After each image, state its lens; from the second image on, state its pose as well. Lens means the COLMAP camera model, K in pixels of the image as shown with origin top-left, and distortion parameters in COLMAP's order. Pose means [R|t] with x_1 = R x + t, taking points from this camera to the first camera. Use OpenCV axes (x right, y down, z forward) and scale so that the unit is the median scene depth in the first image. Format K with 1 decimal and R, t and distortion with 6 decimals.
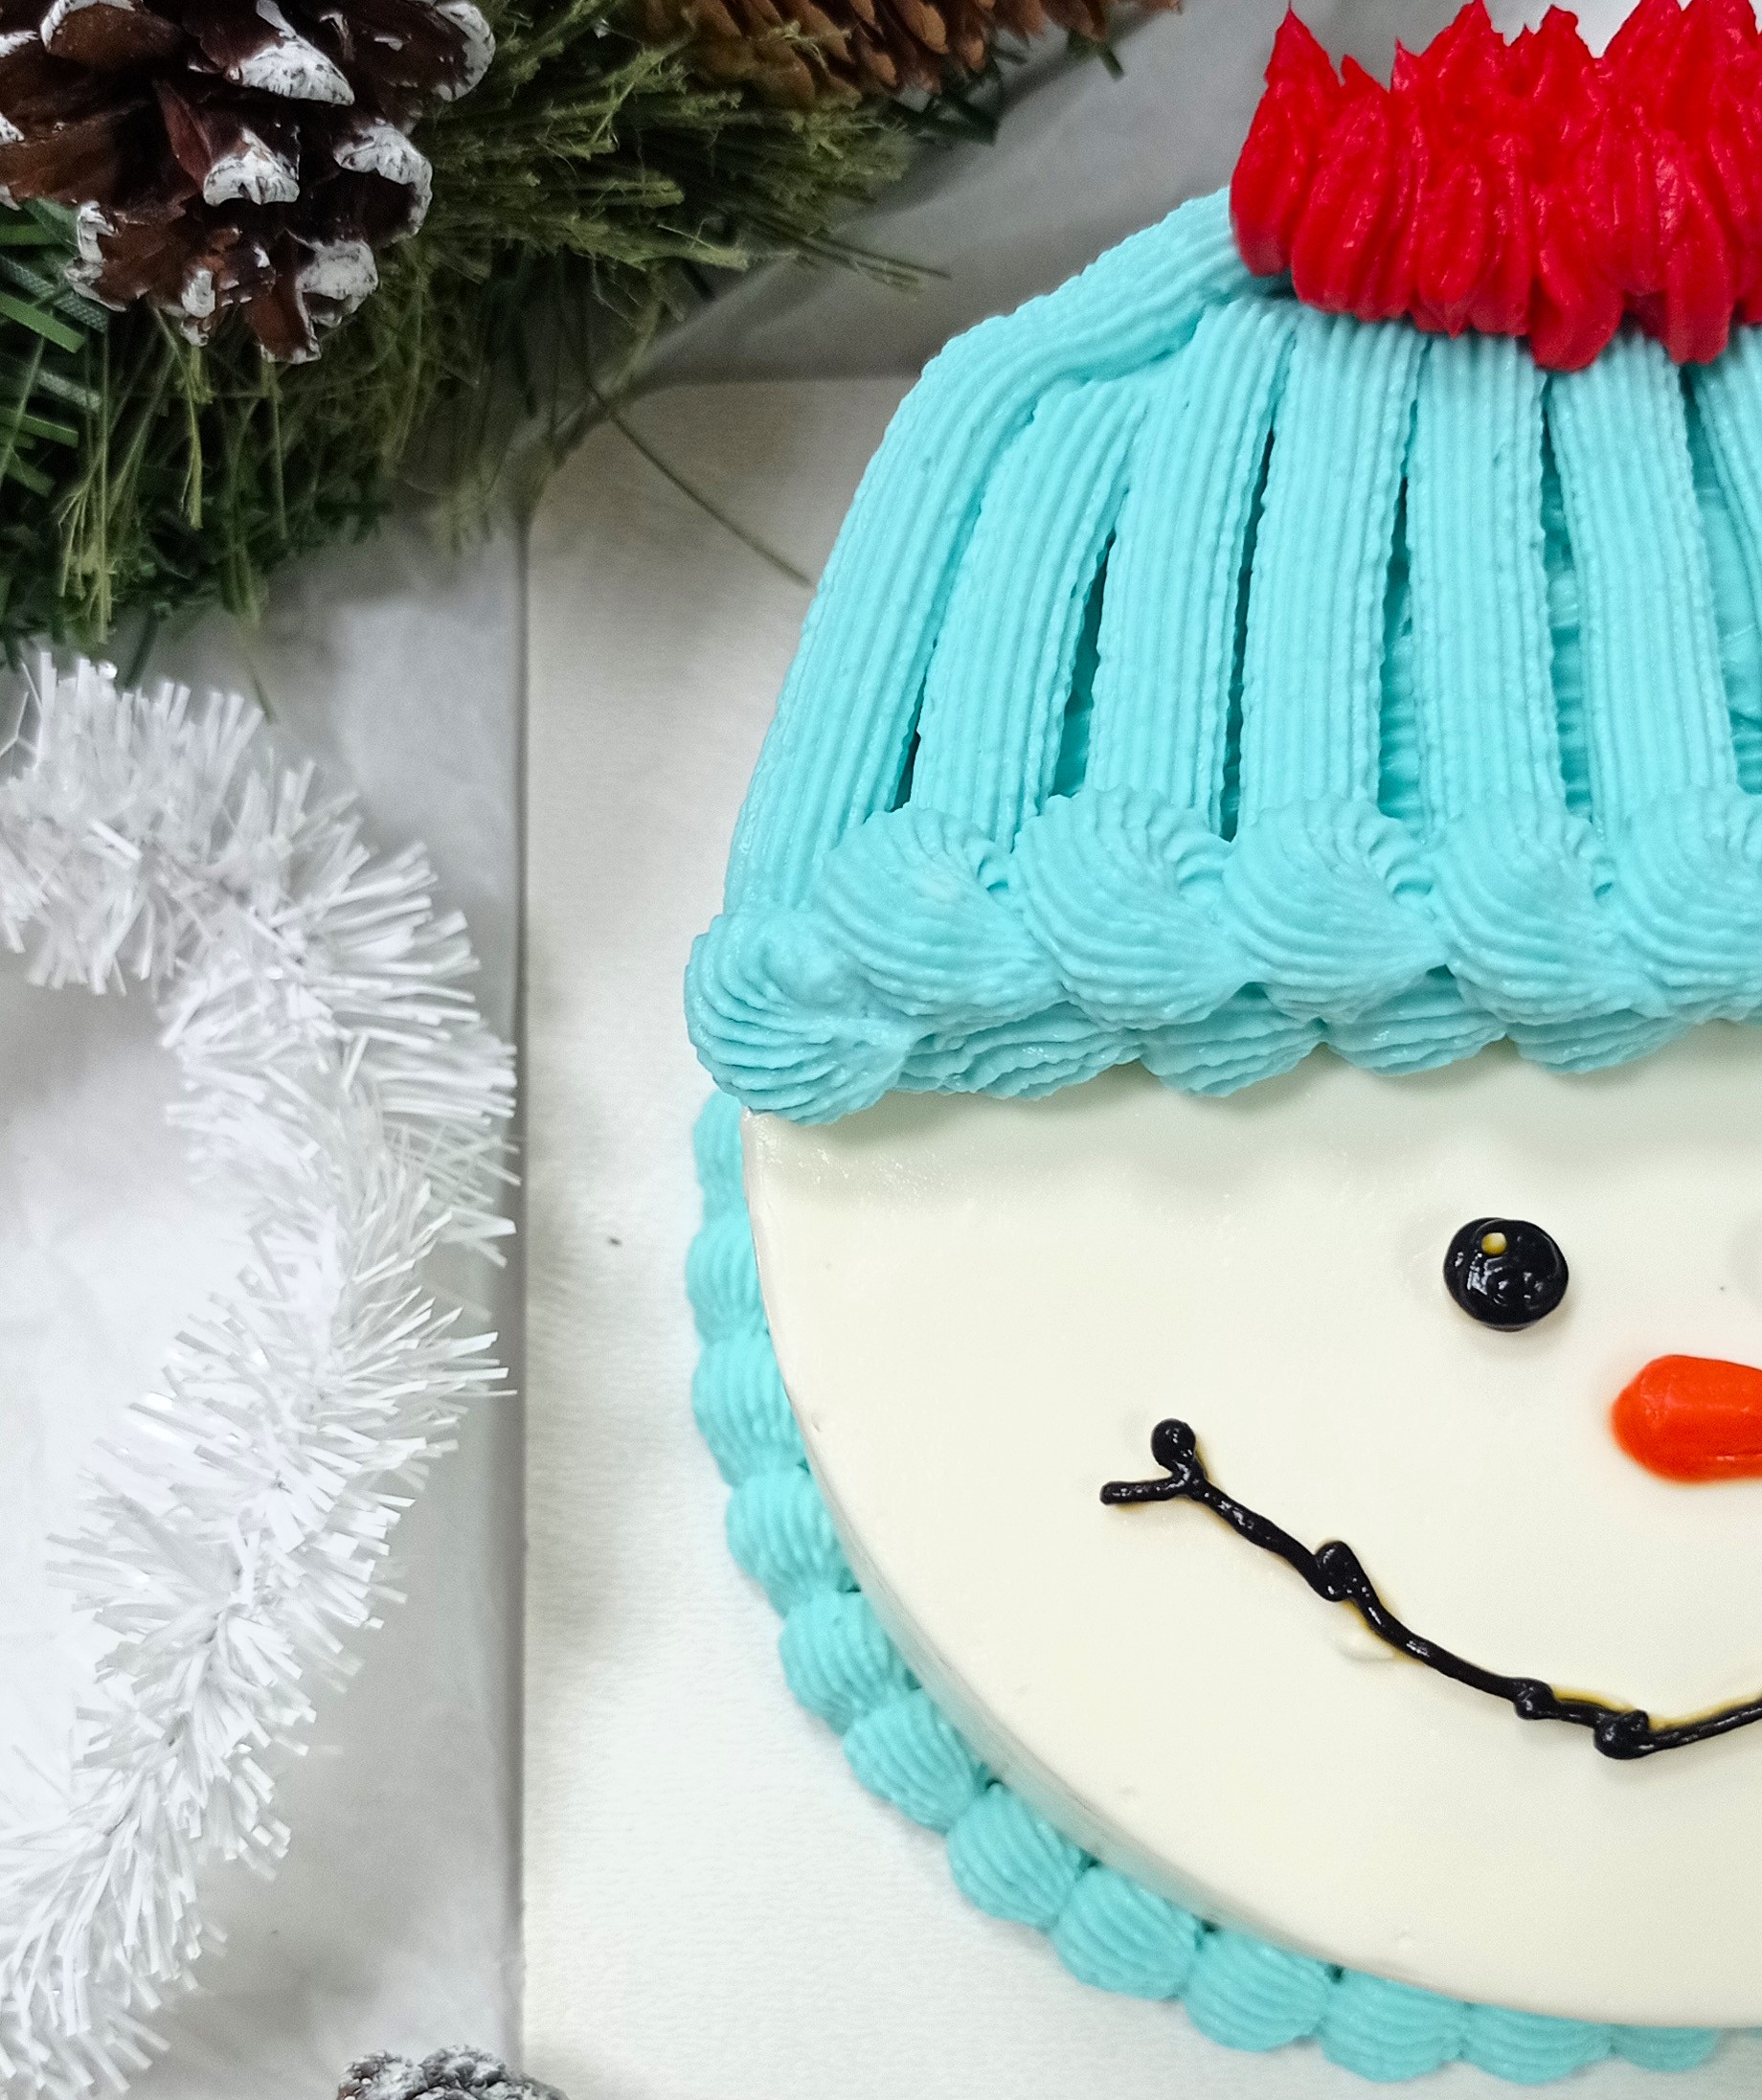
lens RADIAL K [[3108.0, 0, 825.4], [0, 3108.0, 1341.4], [0, 0, 1]] dist [-0.048705, 0.000000]
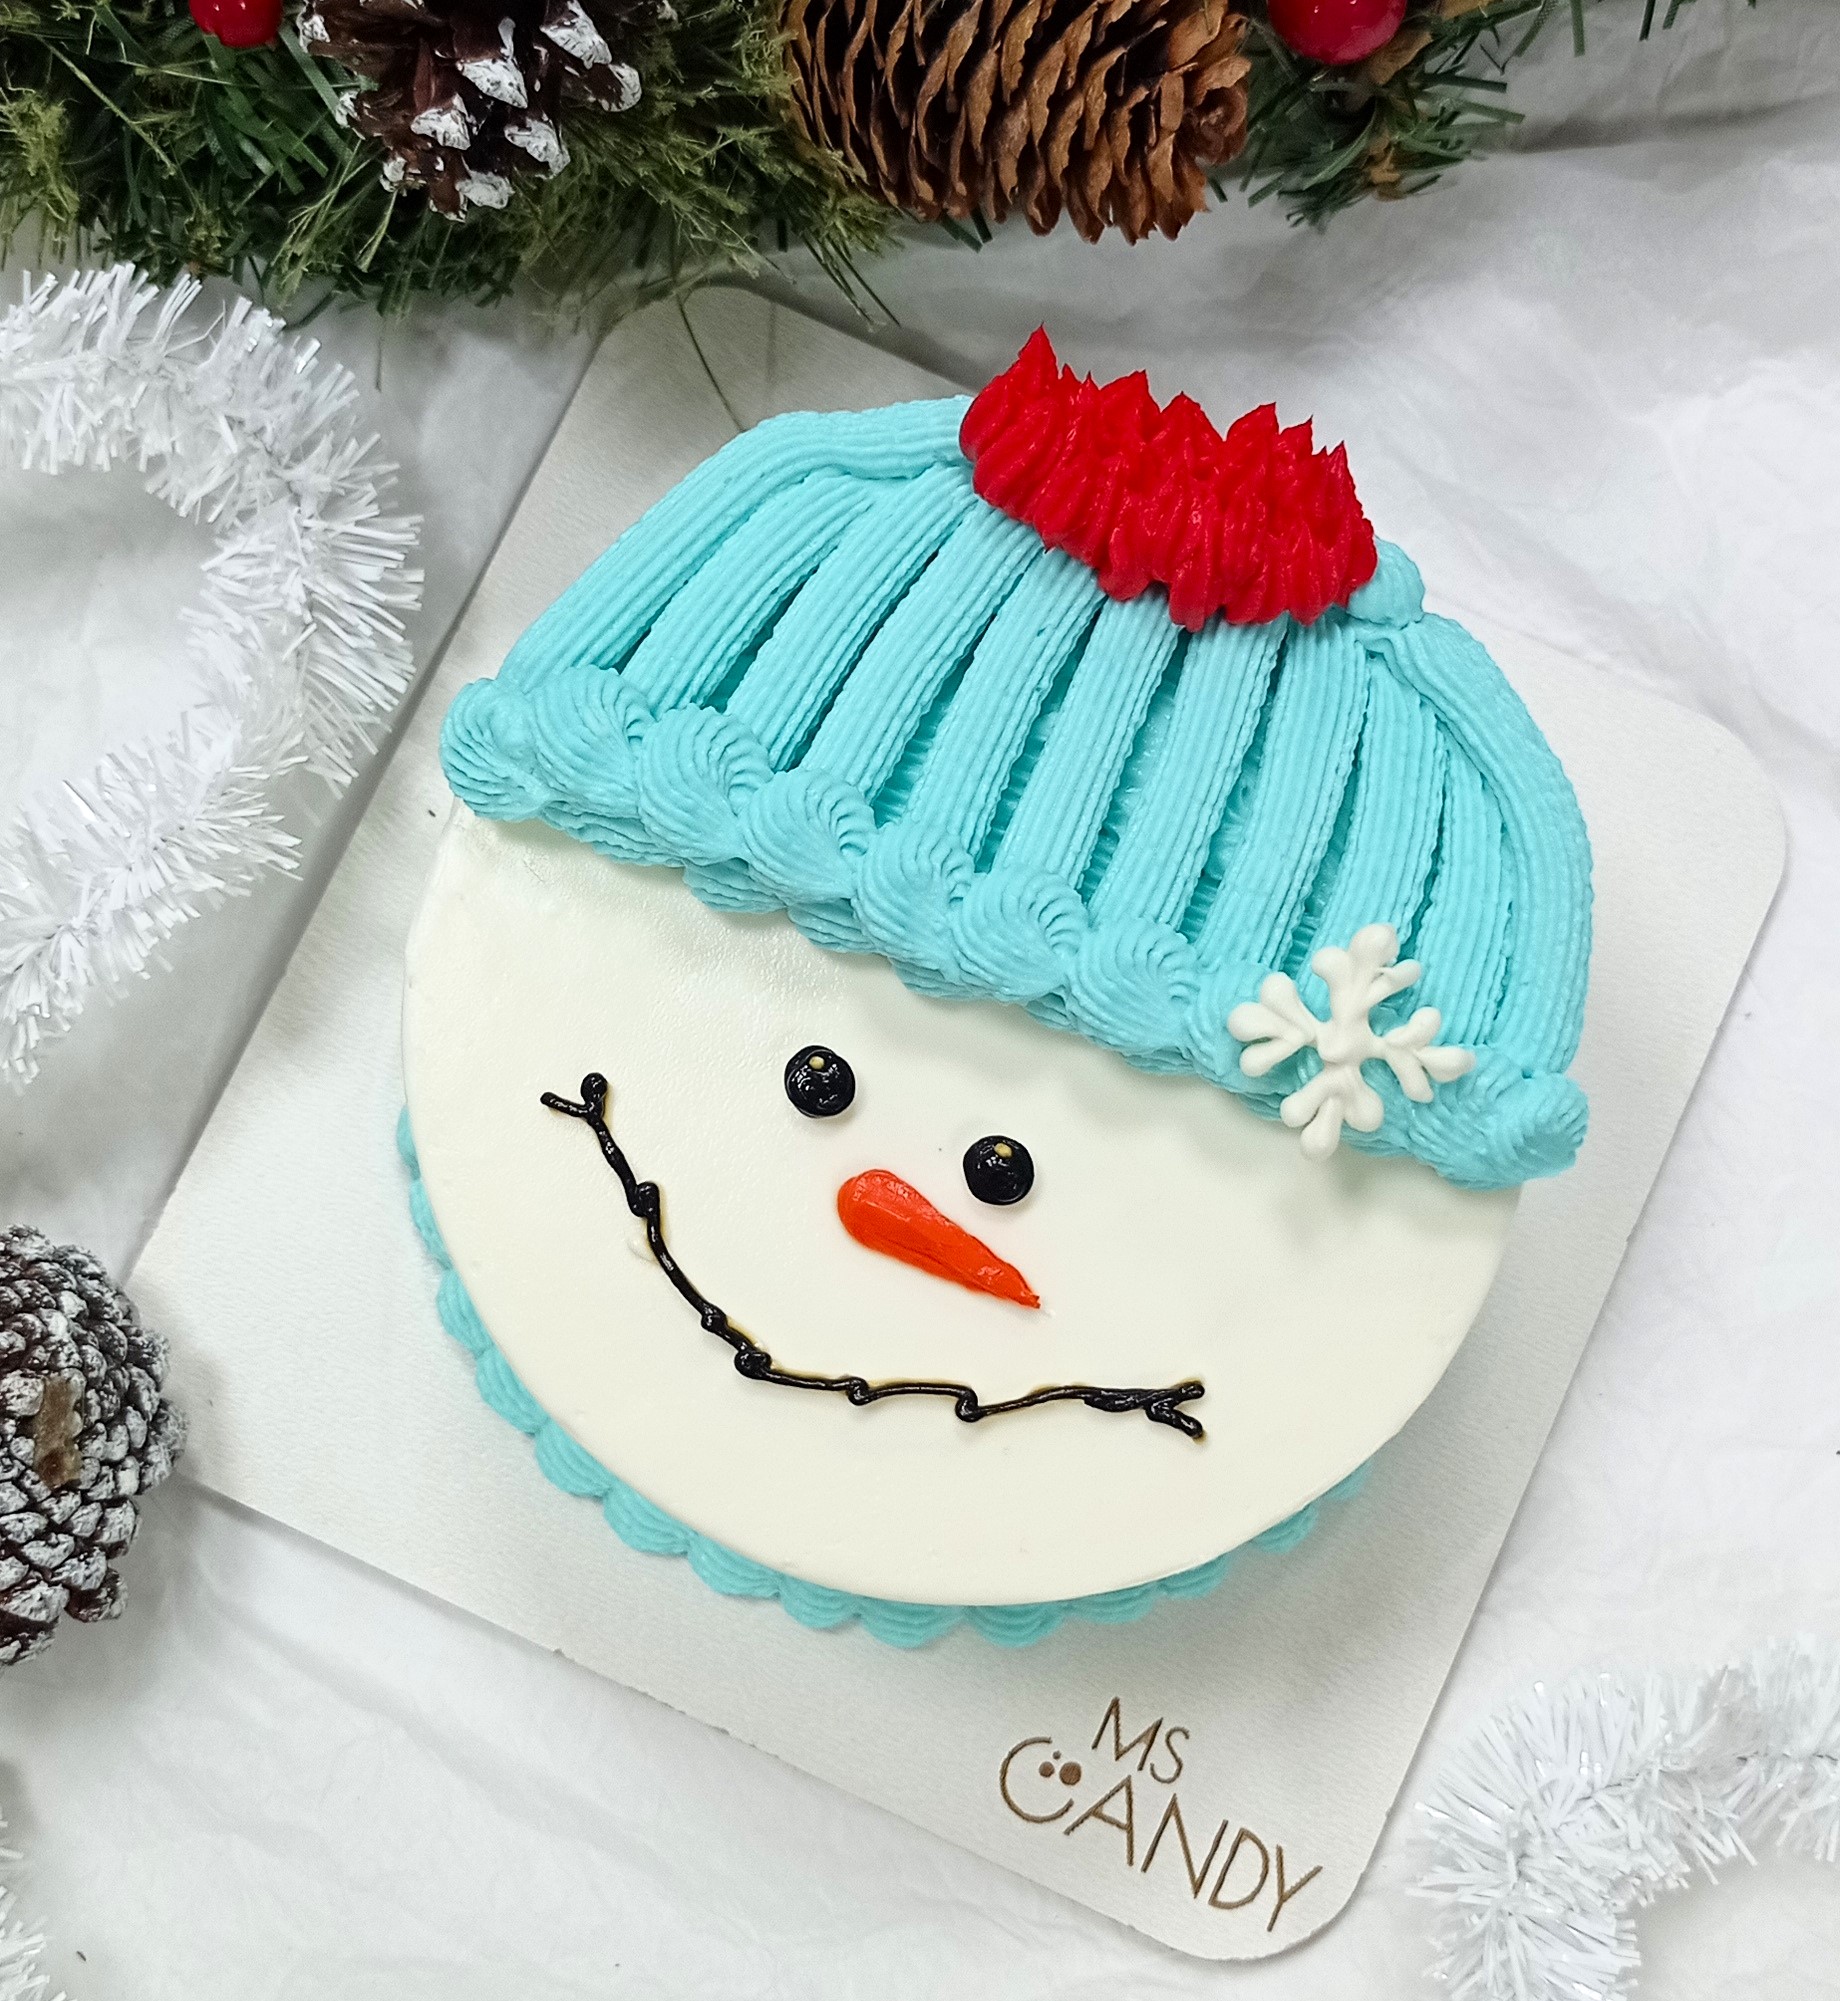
lens RADIAL K [[3263.8, 0, 876.4], [0, 3263.8, 983.5], [0, 0, 1]] dist [-0.020699, 0.000000]
pose [[0.898650, 0.437776, -0.027934, 0.265503], [-0.436958, 0.898948, 0.030985, -0.132947], [0.038676, -0.015639, 0.999129, -0.710771]]
